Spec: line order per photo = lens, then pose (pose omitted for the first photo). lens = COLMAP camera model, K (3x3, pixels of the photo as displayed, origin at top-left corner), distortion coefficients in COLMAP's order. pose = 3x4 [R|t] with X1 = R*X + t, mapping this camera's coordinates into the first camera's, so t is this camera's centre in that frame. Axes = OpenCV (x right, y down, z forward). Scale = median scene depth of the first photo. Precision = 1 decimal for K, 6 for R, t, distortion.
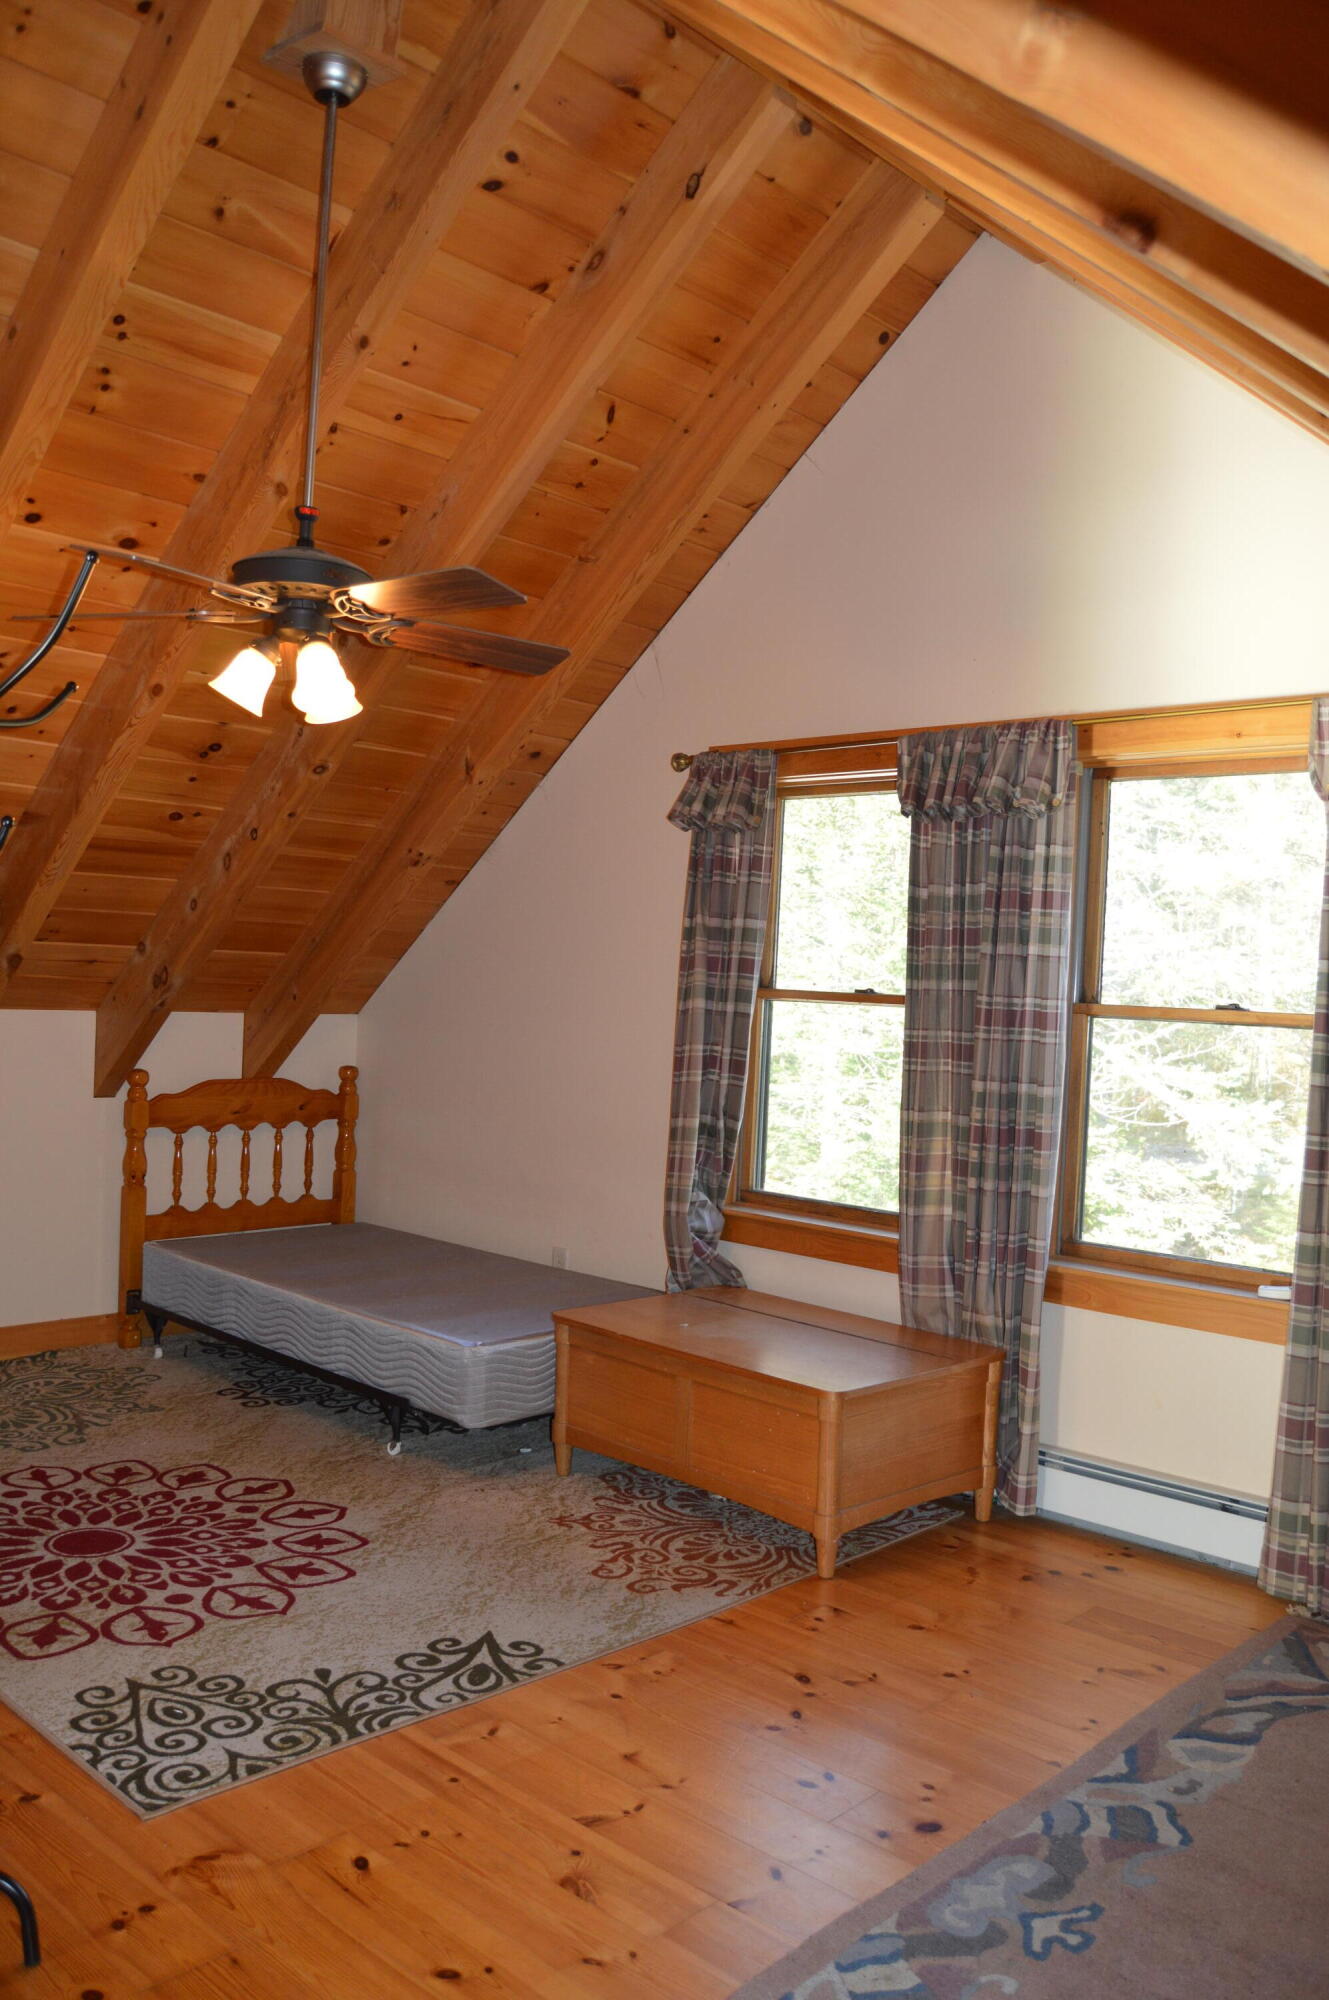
lens RADIAL K [[1583.6, 0, 698.9], [0, 1583.6, 1000.9], [0, 0, 1]] dist [-0.097282, 0.045494]
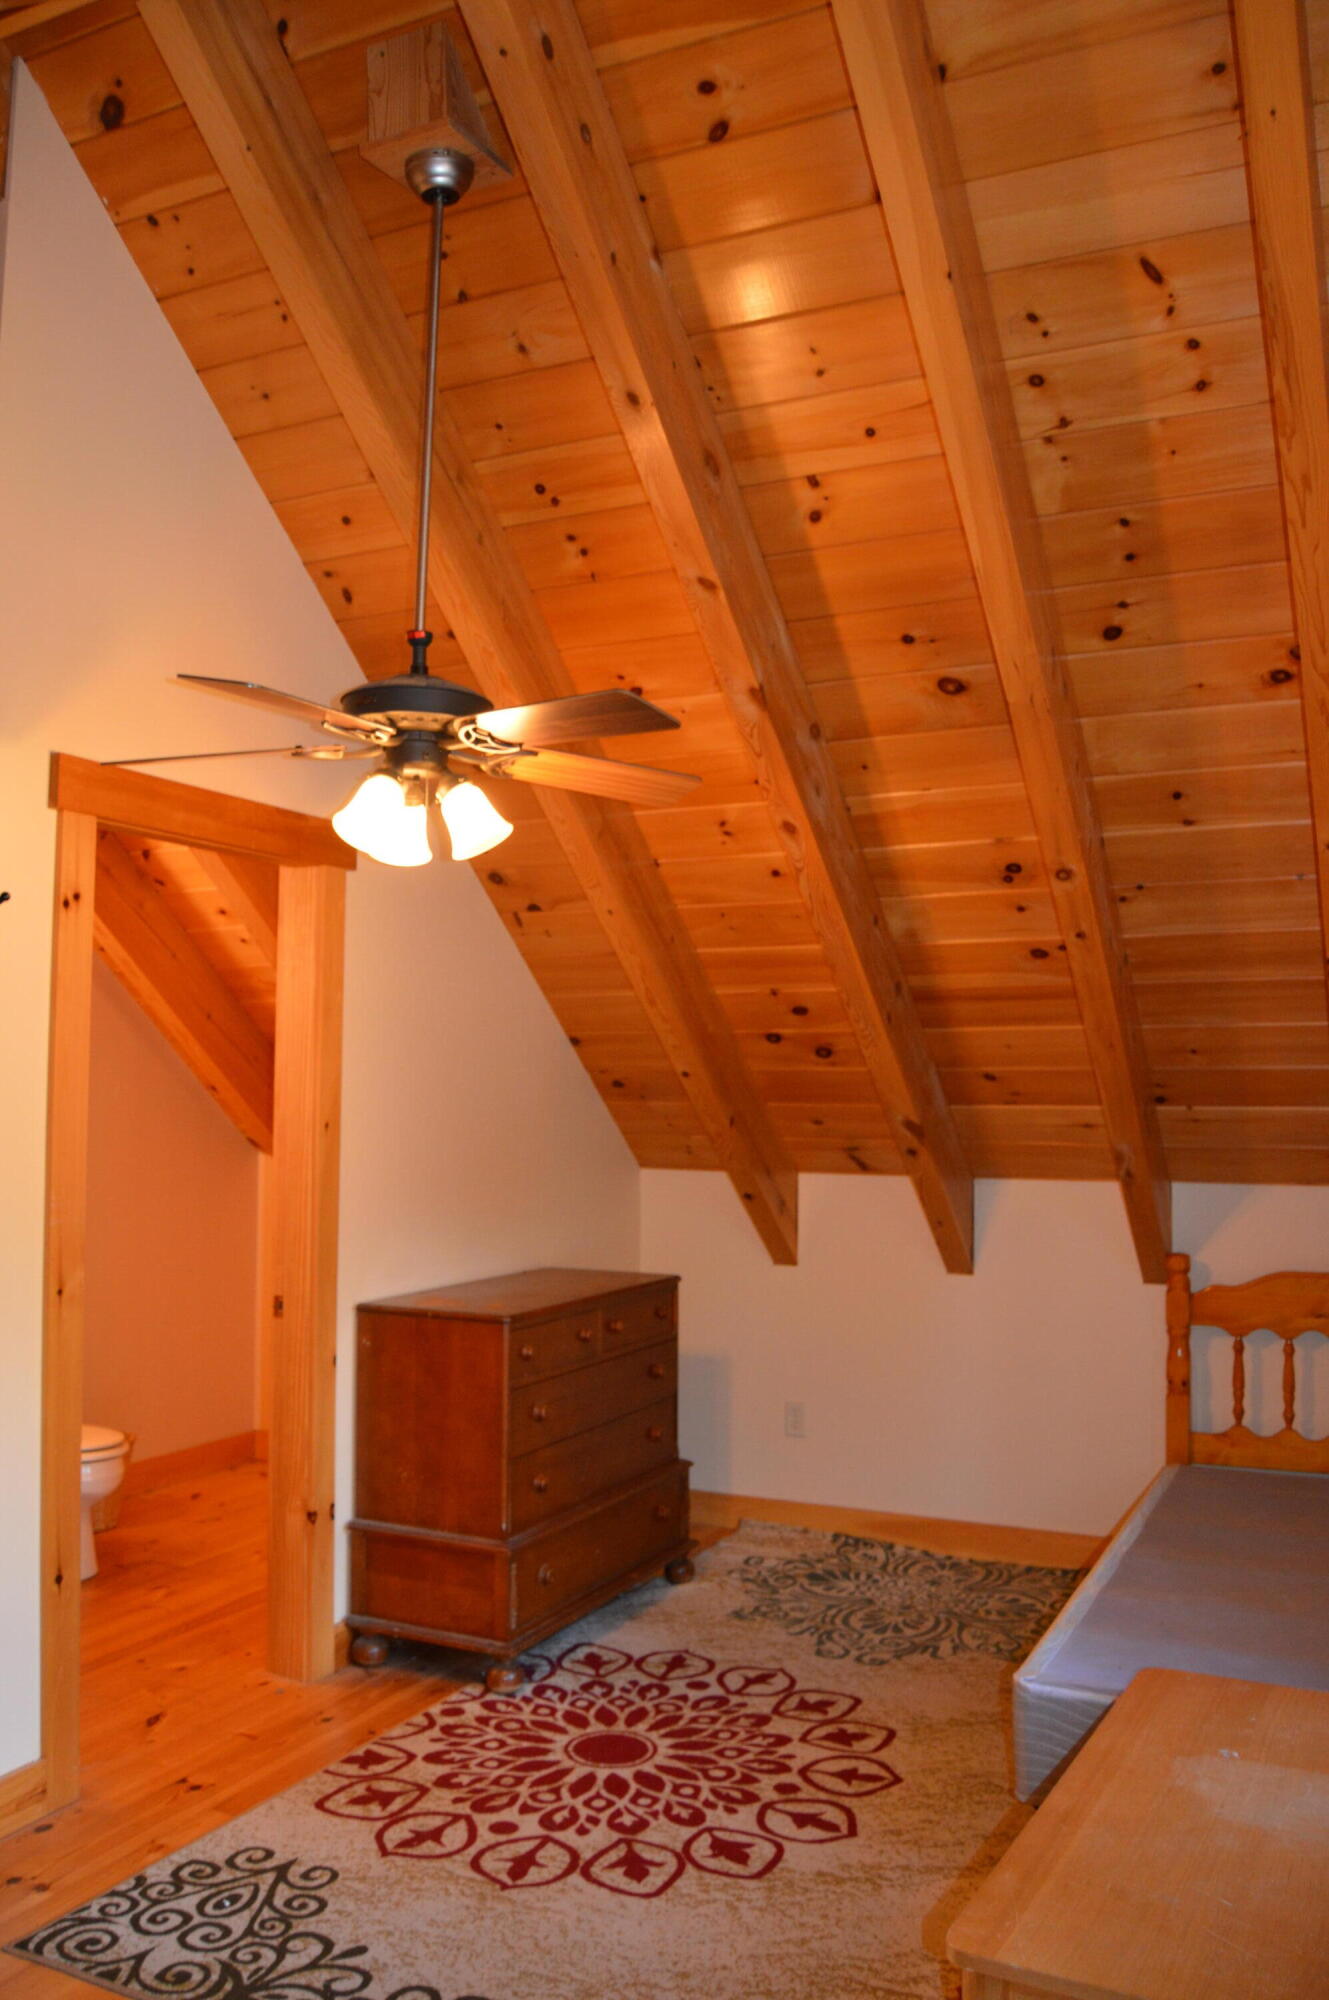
lens RADIAL K [[1583.6, 0, 698.9], [0, 1583.6, 1000.9], [0, 0, 1]] dist [-0.097282, 0.045494]
pose [[0.310057, -0.093781, -0.946081, 0.547820], [-0.007542, 0.994849, -0.101087, -0.005842], [0.950688, 0.038478, 0.307753, 0.736112]]
